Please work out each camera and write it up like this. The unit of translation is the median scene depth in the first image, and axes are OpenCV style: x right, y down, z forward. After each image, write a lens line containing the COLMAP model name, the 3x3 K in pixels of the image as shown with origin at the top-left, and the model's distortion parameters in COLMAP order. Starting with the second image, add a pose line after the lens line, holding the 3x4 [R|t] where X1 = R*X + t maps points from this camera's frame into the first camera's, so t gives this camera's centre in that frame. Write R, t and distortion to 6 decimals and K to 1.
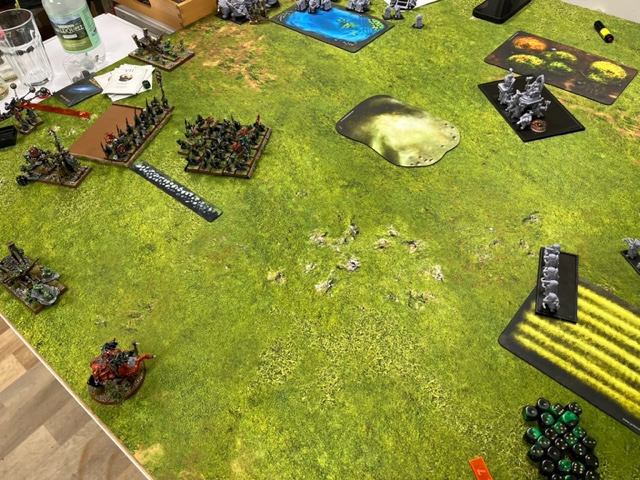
lens RADIAL K [[493.4, 0, 321.4], [0, 493.4, 241.3], [0, 0, 1]] dist [0.052740, -0.090169]
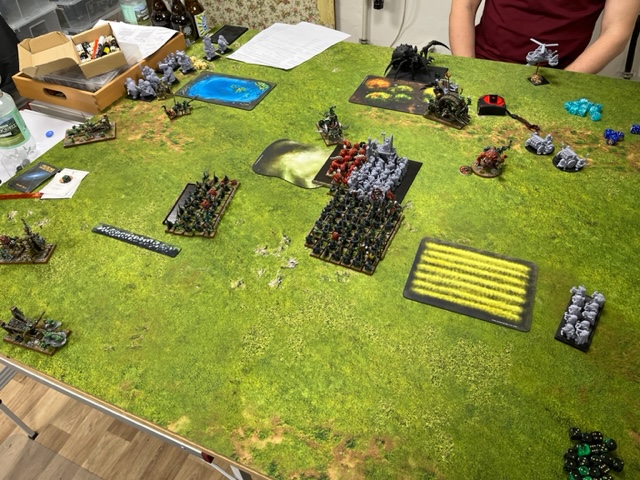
lens RADIAL K [[484.3, 0, 318.1], [0, 484.3, 239.3], [0, 0, 1]] dist [0.055232, -0.084243]
pose [[0.961434, -0.203271, 0.185273, -0.087357], [0.218136, 0.973849, -0.063515, 0.071912], [-0.167517, 0.101480, 0.980632, -0.275823]]
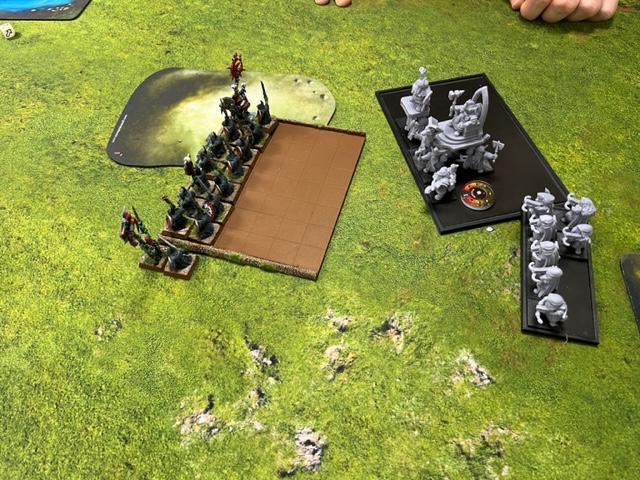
lens RADIAL K [[494.4, 0, 321.4], [0, 494.4, 238.4], [0, 0, 1]] dist [0.051422, -0.088560]
pose [[0.837614, -0.431901, 0.334460, 0.005683], [0.416997, 0.901052, 0.119246, -0.142221], [-0.352868, 0.039587, 0.934835, 0.513637]]
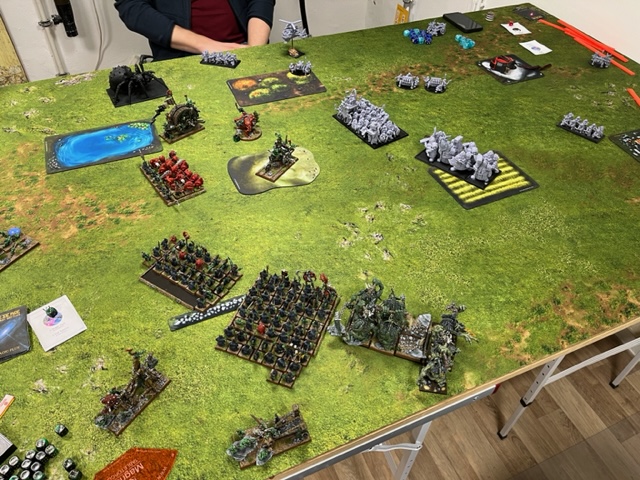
lens RADIAL K [[484.1, 0, 321.5], [0, 484.1, 242.4], [0, 0, 1]] dist [0.053980, -0.081857]
pose [[0.447349, -0.602529, 0.660937, -0.848294], [0.650614, 0.726308, 0.221761, -0.321301], [-0.613661, 0.330811, 0.716927, 0.070548]]
